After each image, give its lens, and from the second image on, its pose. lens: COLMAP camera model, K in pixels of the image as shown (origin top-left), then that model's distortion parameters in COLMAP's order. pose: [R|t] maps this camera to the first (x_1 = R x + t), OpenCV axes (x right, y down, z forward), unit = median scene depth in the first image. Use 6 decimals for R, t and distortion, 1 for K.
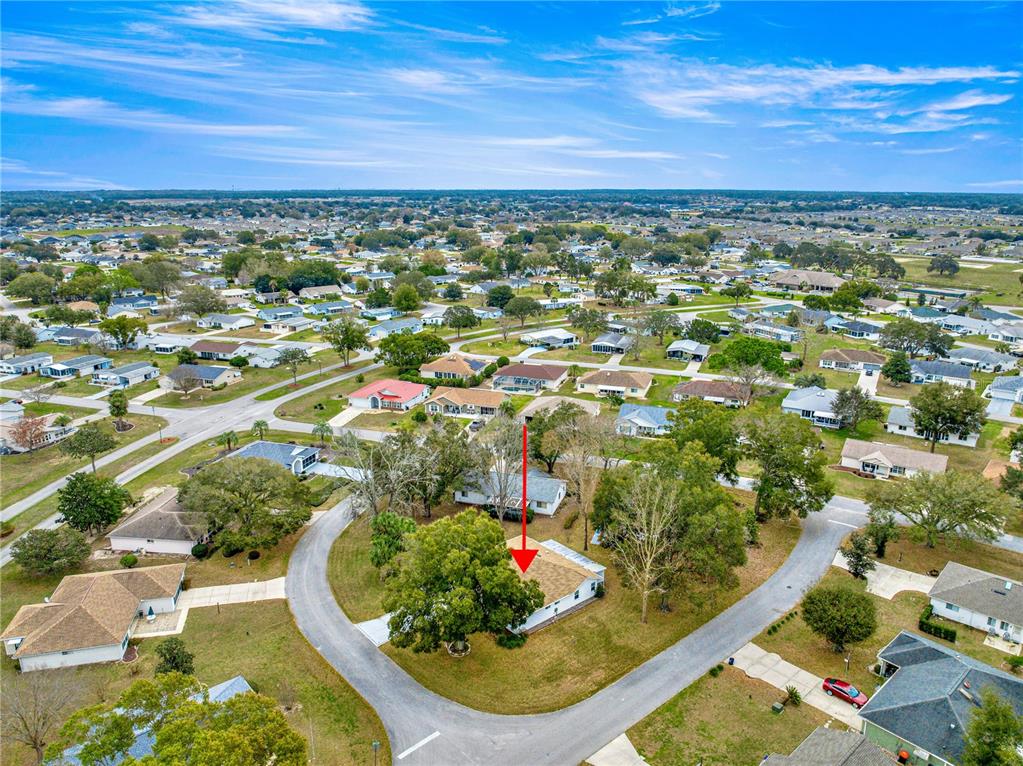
lens RADIAL K [[723.7, 0, 514.6], [0, 723.7, 382.4], [0, 0, 1]] dist [-0.037702, 0.000453]
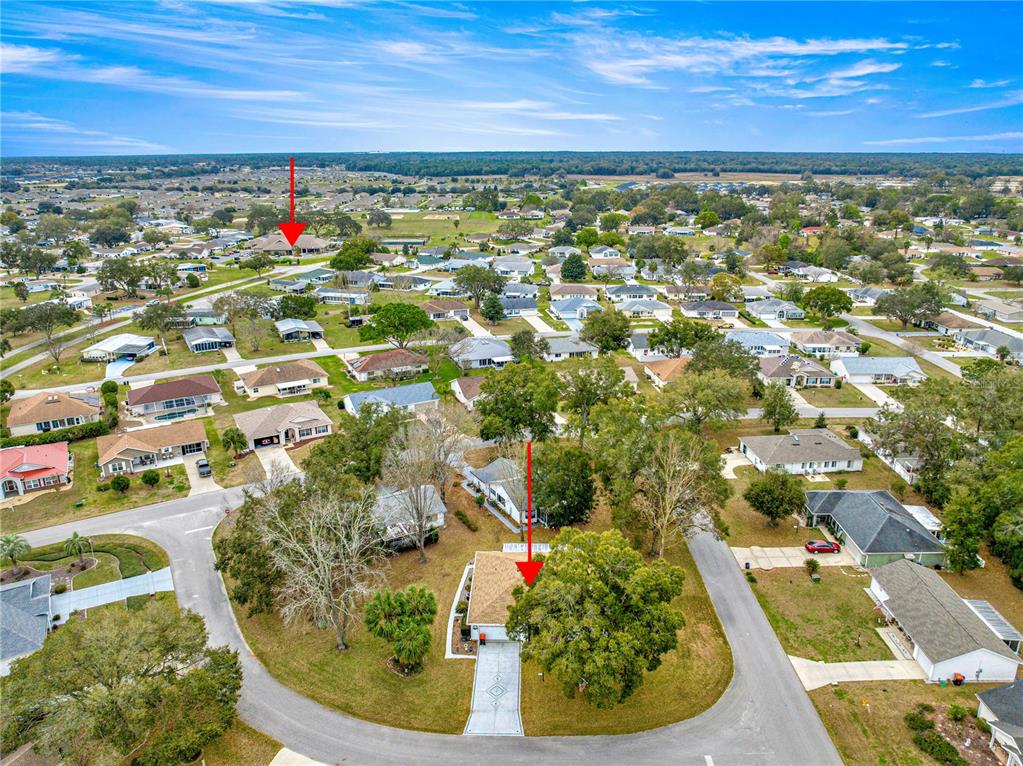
lens RADIAL K [[723.1, 0, 522.2], [0, 723.1, 382.2], [0, 0, 1]] dist [-0.036963, -0.001452]
pose [[0.659817, -0.234550, 0.713882, -0.563870], [0.200288, 0.970563, 0.133765, -0.102561], [-0.724242, 0.054722, 0.687371, 0.363387]]
